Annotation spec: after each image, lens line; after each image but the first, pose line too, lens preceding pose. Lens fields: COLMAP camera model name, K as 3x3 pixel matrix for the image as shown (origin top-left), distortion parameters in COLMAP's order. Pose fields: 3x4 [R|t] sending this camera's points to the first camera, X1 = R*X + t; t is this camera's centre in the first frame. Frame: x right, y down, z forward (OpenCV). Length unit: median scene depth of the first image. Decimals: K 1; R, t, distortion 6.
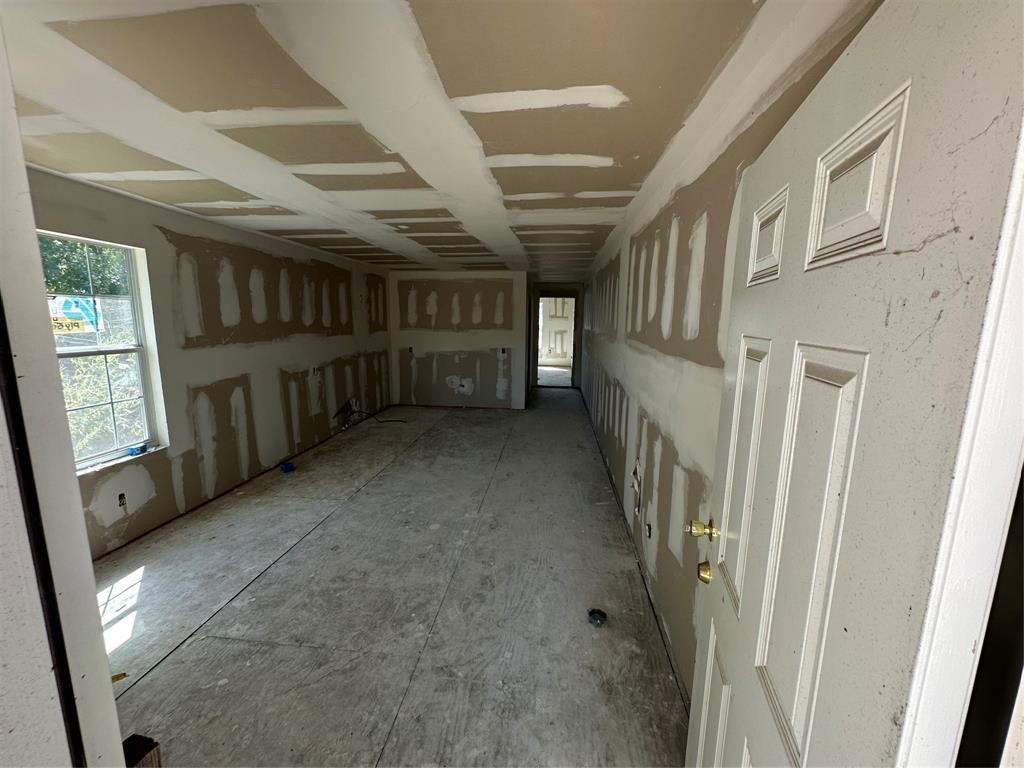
lens RADIAL K [[411.0, 0, 519.0], [0, 411.0, 388.7], [0, 0, 1]] dist [-0.001649, 0.000588]
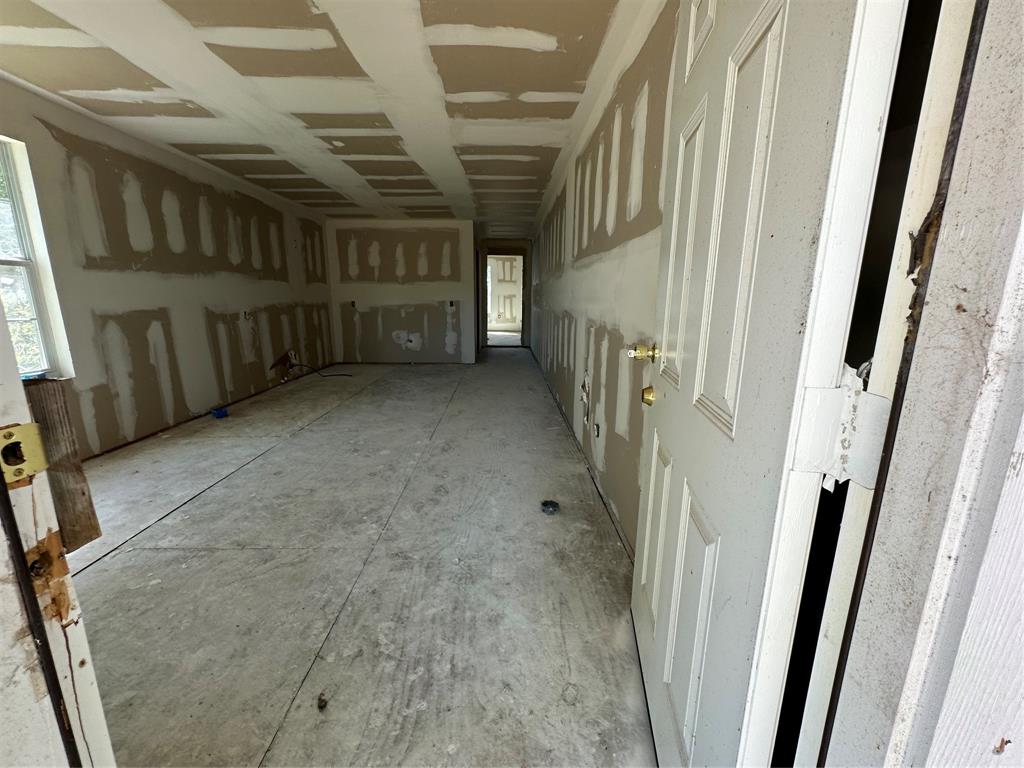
lens RADIAL K [[411.0, 0, 519.2], [0, 411.0, 379.9], [0, 0, 1]] dist [-0.001649, 0.000588]
pose [[0.992457, -0.028666, 0.119199, -0.000167], [0.022812, 0.998479, 0.050190, 0.132719], [-0.120456, -0.047092, 0.991601, -0.000755]]
